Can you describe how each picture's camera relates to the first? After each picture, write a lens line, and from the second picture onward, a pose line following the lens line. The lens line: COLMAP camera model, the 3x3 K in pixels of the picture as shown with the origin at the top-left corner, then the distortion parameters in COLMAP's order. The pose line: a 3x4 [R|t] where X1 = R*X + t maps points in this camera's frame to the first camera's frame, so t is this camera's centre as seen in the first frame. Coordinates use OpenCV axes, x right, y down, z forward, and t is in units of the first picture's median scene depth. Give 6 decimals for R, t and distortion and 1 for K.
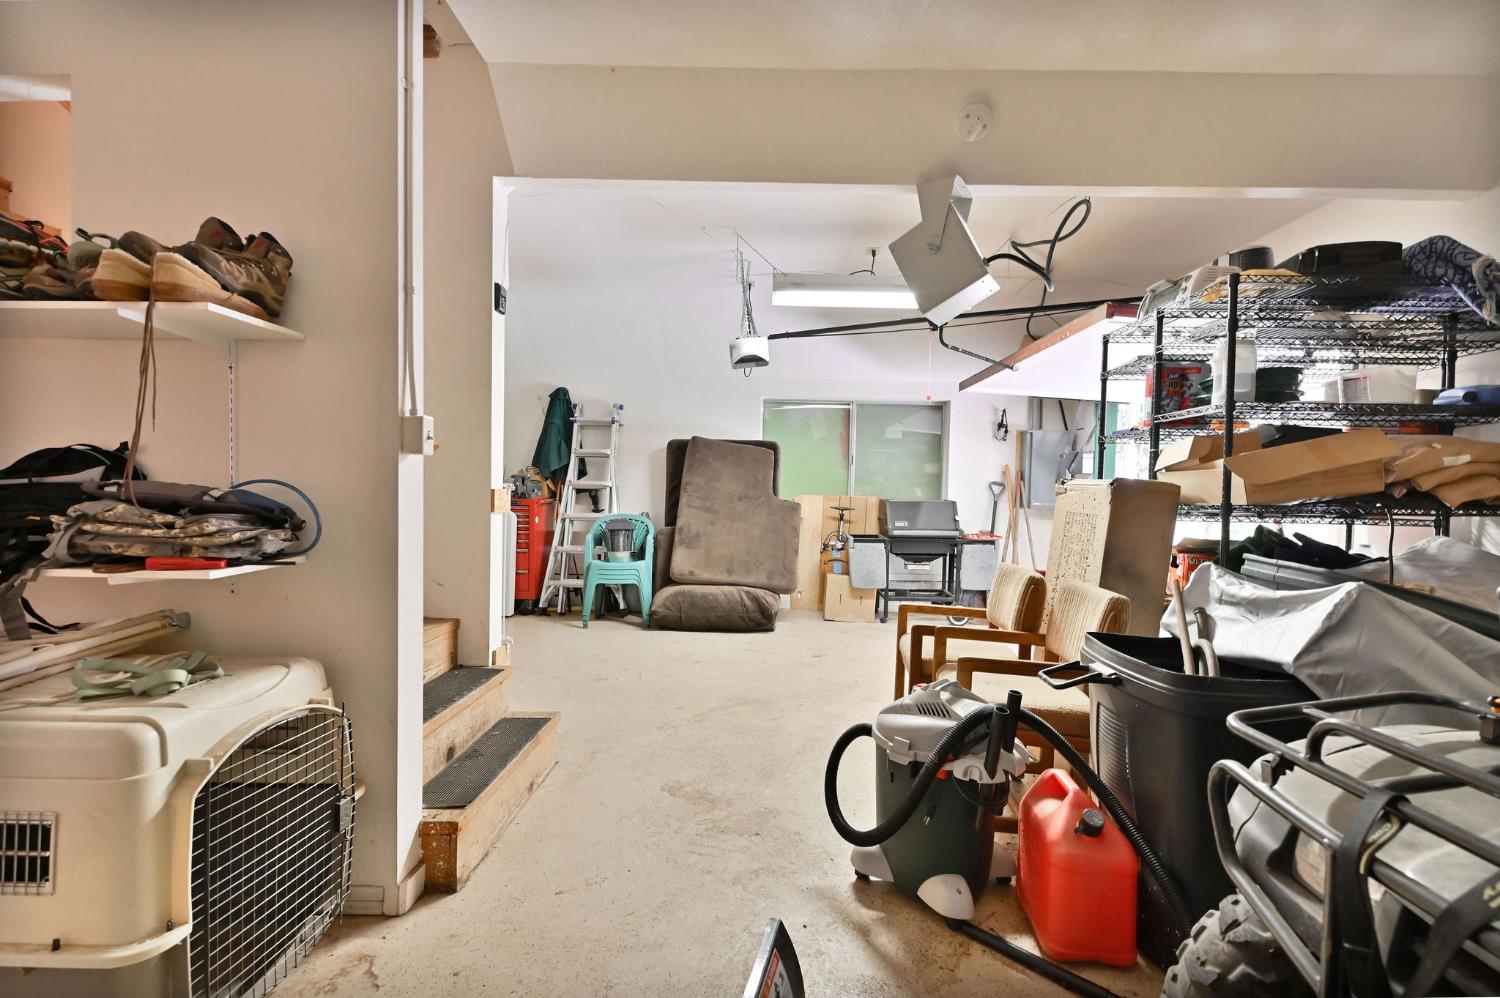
lens RADIAL K [[652.1, 0, 756.7], [0, 652.1, 506.8], [0, 0, 1]] dist [0.014759, -0.010291]
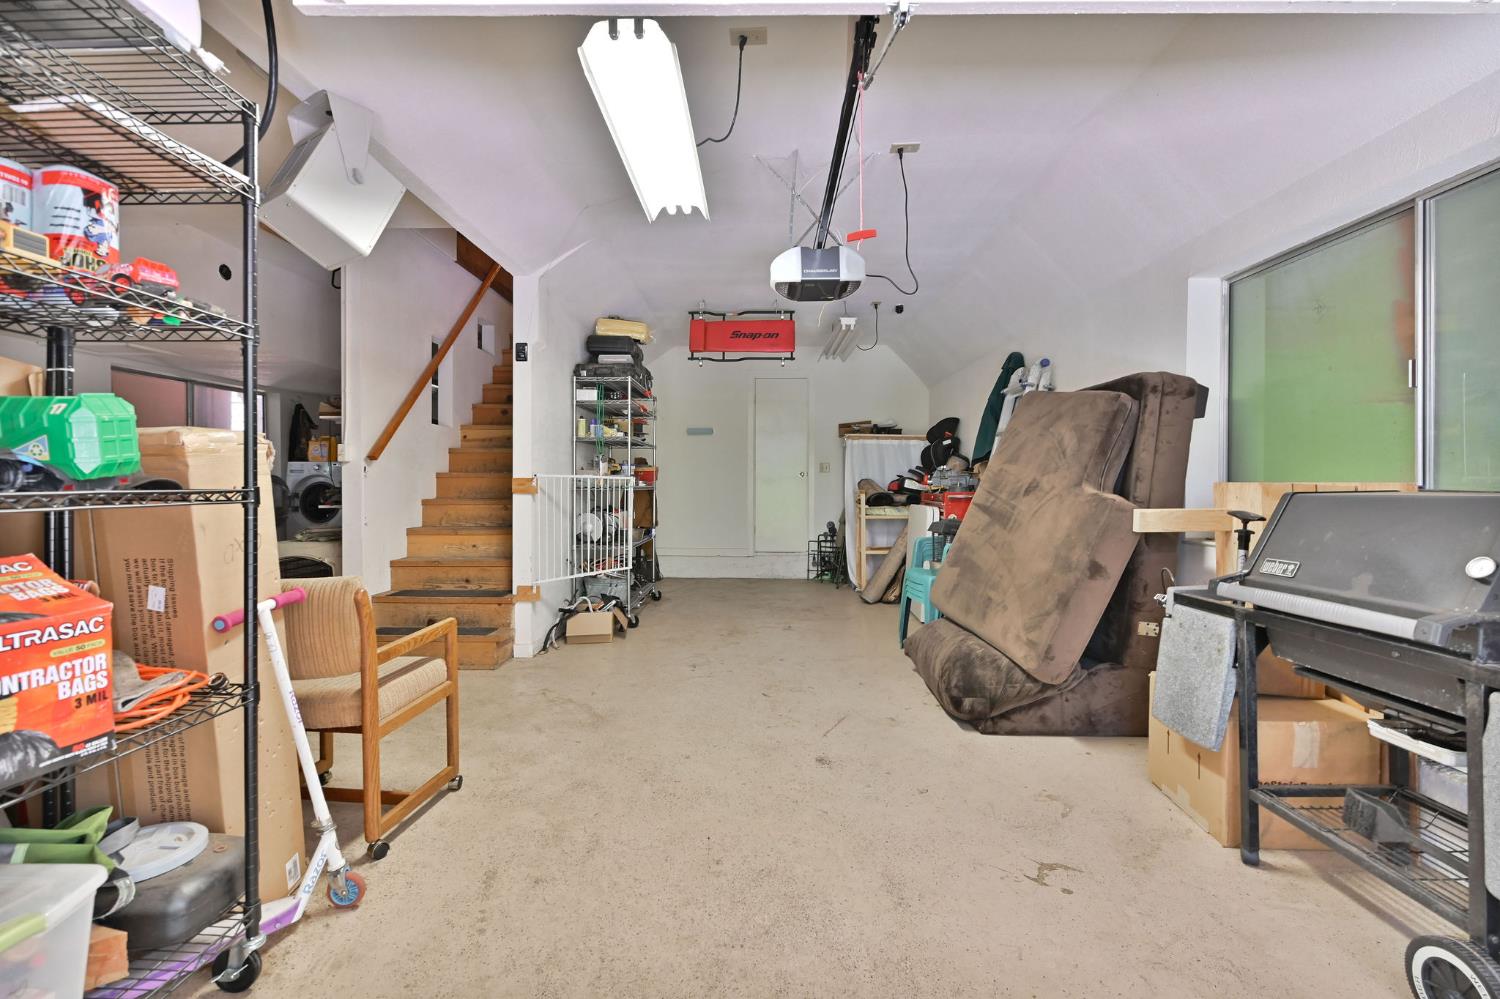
lens RADIAL K [[651.7, 0, 733.6], [0, 651.7, 491.1], [0, 0, 1]] dist [0.015439, -0.010223]
pose [[-0.013033, -0.009285, -0.999872, 1.110561], [-0.027439, 0.999584, -0.008924, -0.000405], [0.999539, 0.027320, -0.013282, 1.526942]]
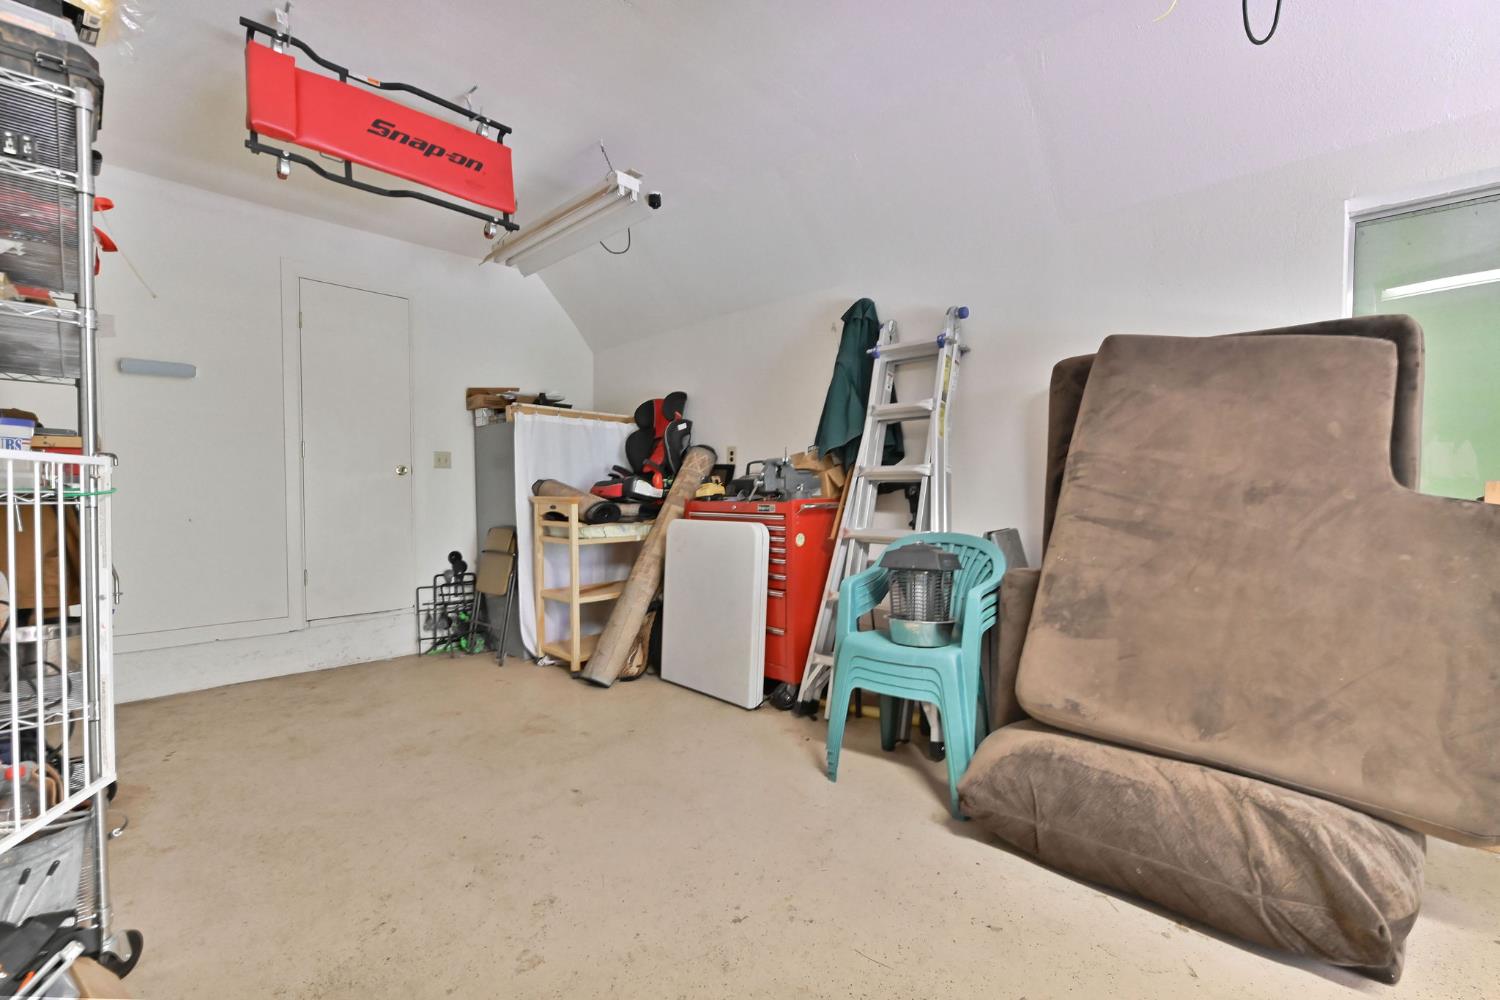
lens RADIAL K [[664.0, 0, 753.5], [0, 664.0, 511.6], [0, 0, 1]] dist [-0.001504, -0.000648]
pose [[0.736293, 0.000961, -0.676662, 0.029762], [-0.003644, 0.999990, -0.002544, -0.005063], [0.676653, 0.004339, 0.736289, 1.185282]]
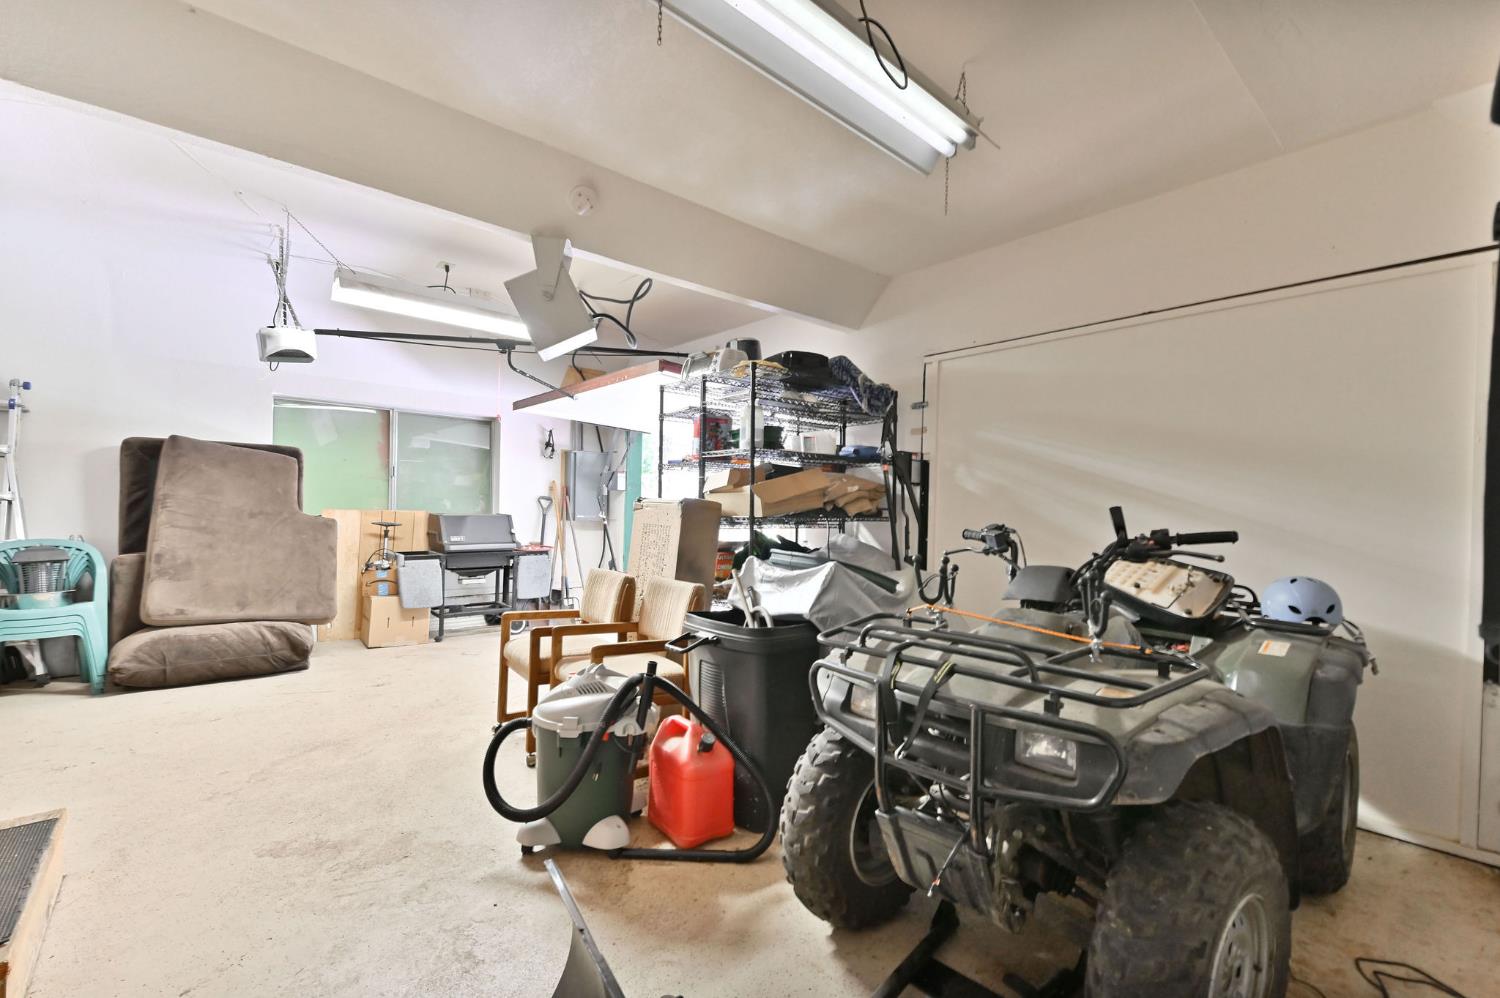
lens RADIAL K [[652.1, 0, 756.7], [0, 652.1, 506.8], [0, 0, 1]] dist [0.014759, -0.010291]
pose [[0.743365, -0.004240, 0.668873, -0.213492], [0.015681, 0.999816, -0.011090, -0.007960], [-0.668703, 0.018733, 0.743294, -0.082449]]
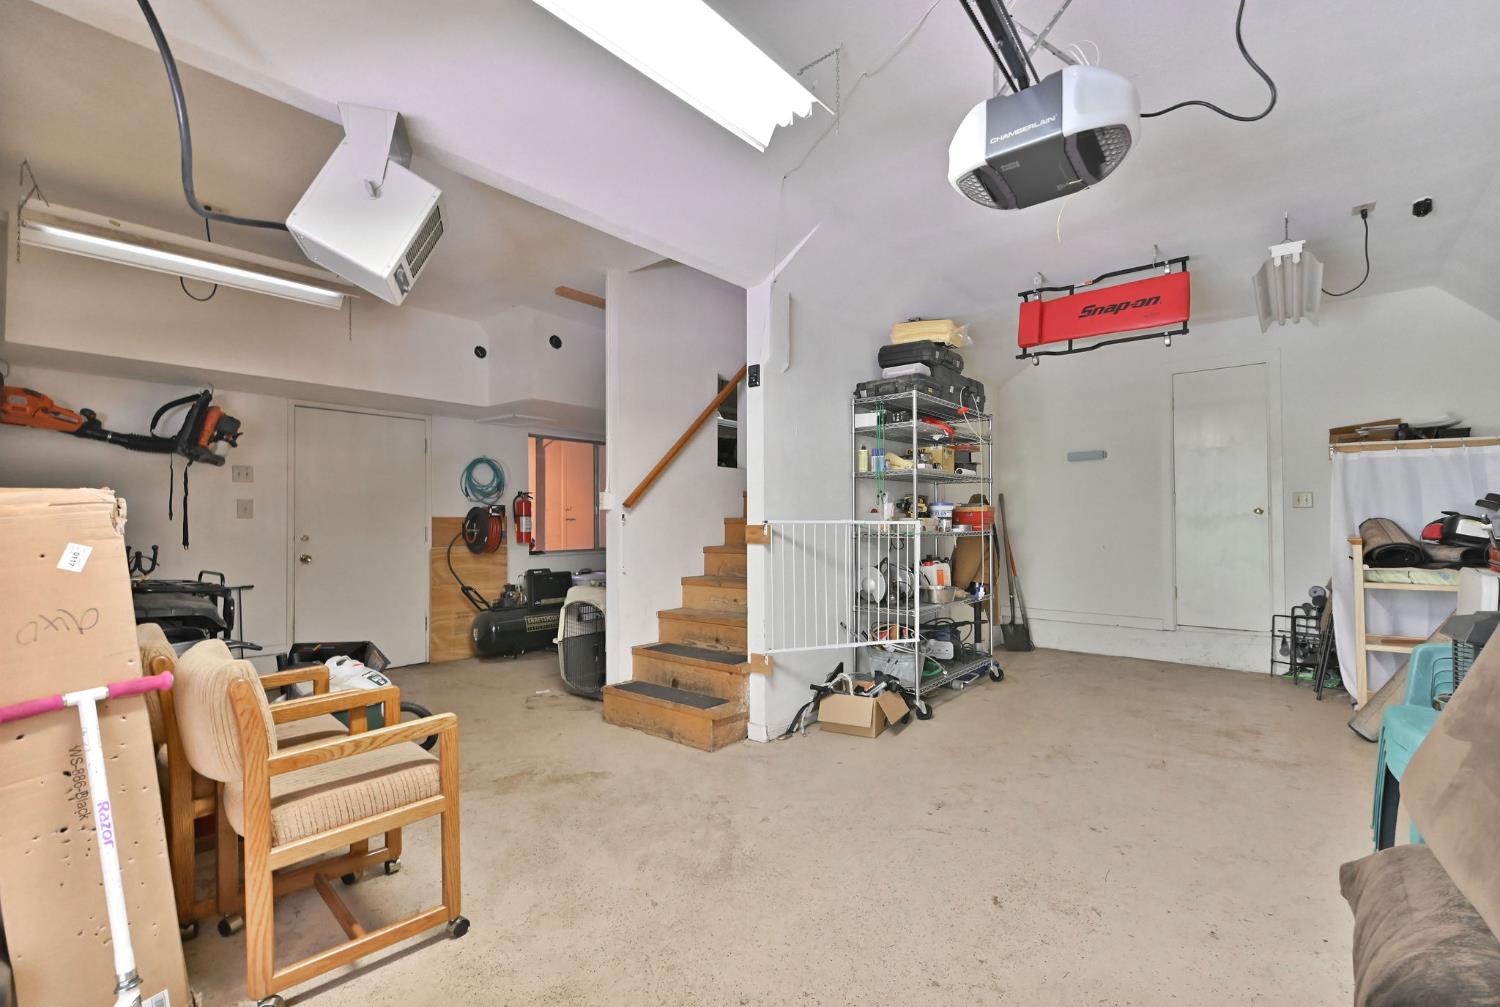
lens RADIAL K [[659.3, 0, 778.6], [0, 659.3, 513.2], [0, 0, 1]] dist [0.014600, -0.008180]
pose [[-0.604575, -0.027780, -0.796064, 0.599839], [-0.026964, 0.999533, -0.014403, -0.036451], [0.796092, 0.012758, -0.605042, 1.828807]]
